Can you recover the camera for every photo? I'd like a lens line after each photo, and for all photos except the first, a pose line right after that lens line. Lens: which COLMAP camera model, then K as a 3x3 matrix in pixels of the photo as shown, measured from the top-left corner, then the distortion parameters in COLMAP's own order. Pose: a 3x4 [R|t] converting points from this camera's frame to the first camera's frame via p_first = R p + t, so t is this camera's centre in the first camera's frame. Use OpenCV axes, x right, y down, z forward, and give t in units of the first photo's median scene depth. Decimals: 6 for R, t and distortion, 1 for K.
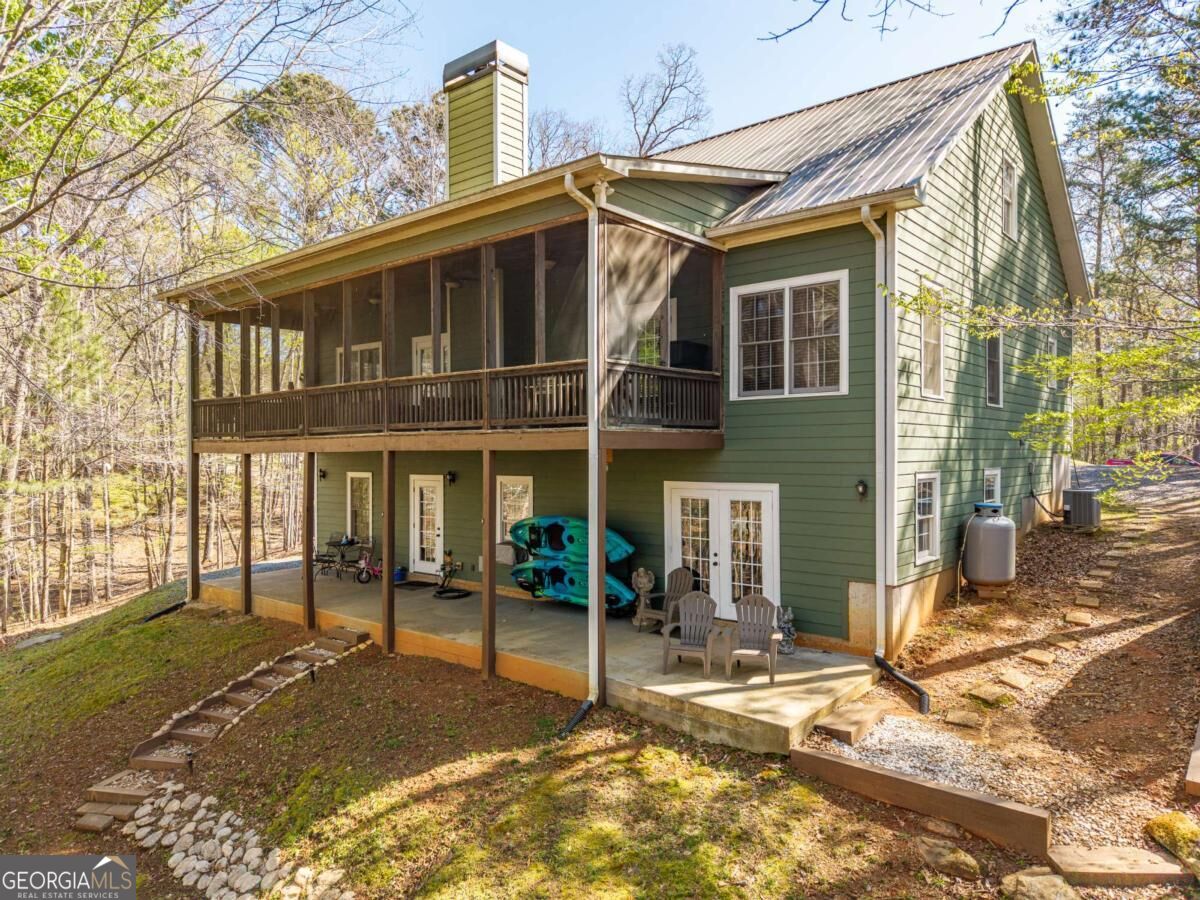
lens RADIAL K [[804.1, 0, 606.2], [0, 804.1, 450.4], [0, 0, 1]] dist [0.010460, -0.018849]
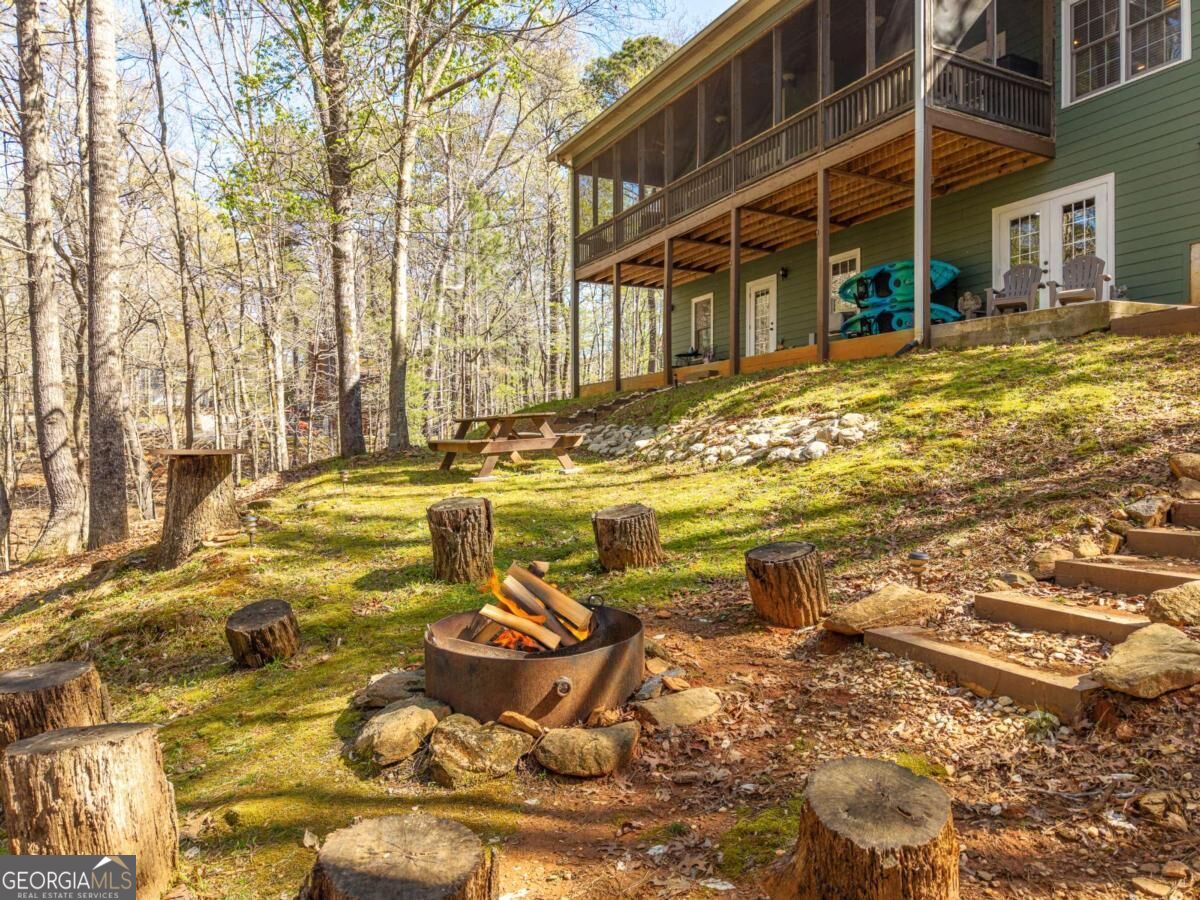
lens RADIAL K [[804.1, 0, 596.9], [0, 804.1, 453.7], [0, 0, 1]] dist [0.010460, -0.018849]
pose [[0.921690, 0.006764, -0.387868, 0.006713], [-0.005586, 0.999976, 0.004164, 0.387892], [0.387887, -0.001671, 0.921705, -0.194785]]
